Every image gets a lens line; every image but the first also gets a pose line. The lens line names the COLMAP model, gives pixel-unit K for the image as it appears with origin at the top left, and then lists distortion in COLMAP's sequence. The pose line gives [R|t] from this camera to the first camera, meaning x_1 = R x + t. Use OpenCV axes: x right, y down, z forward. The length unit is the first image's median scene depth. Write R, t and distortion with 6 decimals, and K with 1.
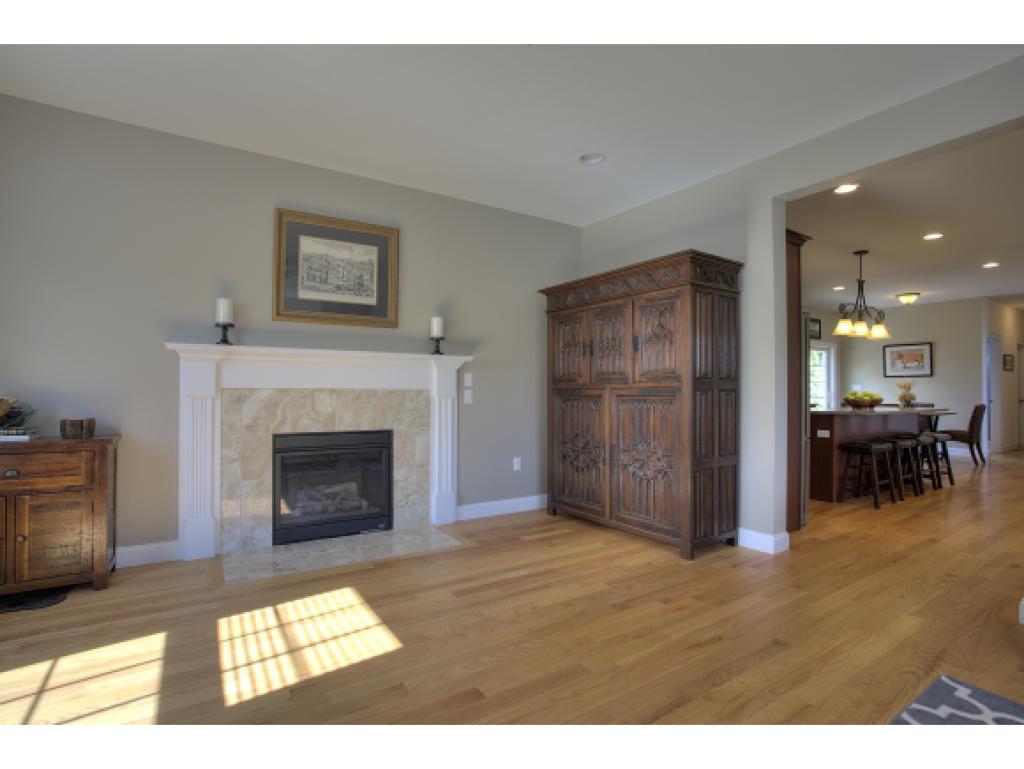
lens RADIAL K [[498.3, 0, 512.8], [0, 498.3, 388.4], [0, 0, 1]] dist [-0.053913, 0.018208]
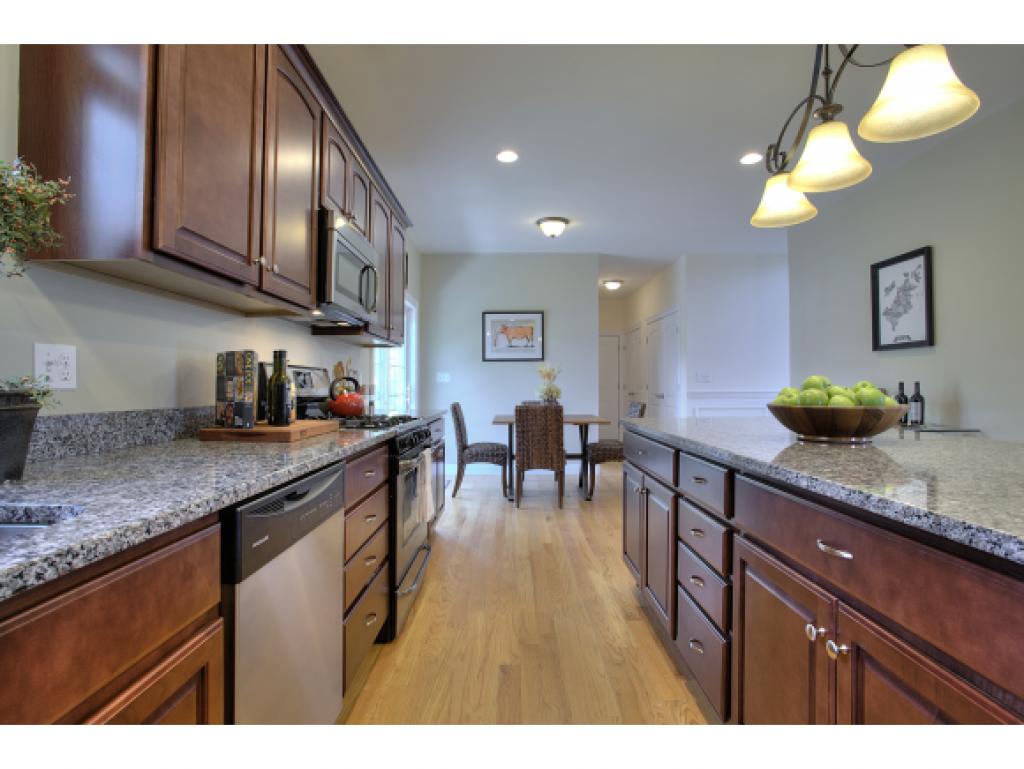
lens RADIAL K [[498.3, 0, 517.3], [0, 498.3, 381.6], [0, 0, 1]] dist [-0.053913, 0.018208]
pose [[0.533494, 0.008571, 0.845760, 0.240754], [-0.008332, 0.999953, -0.004878, 0.007374], [-0.845763, -0.004444, 0.533541, 0.625467]]
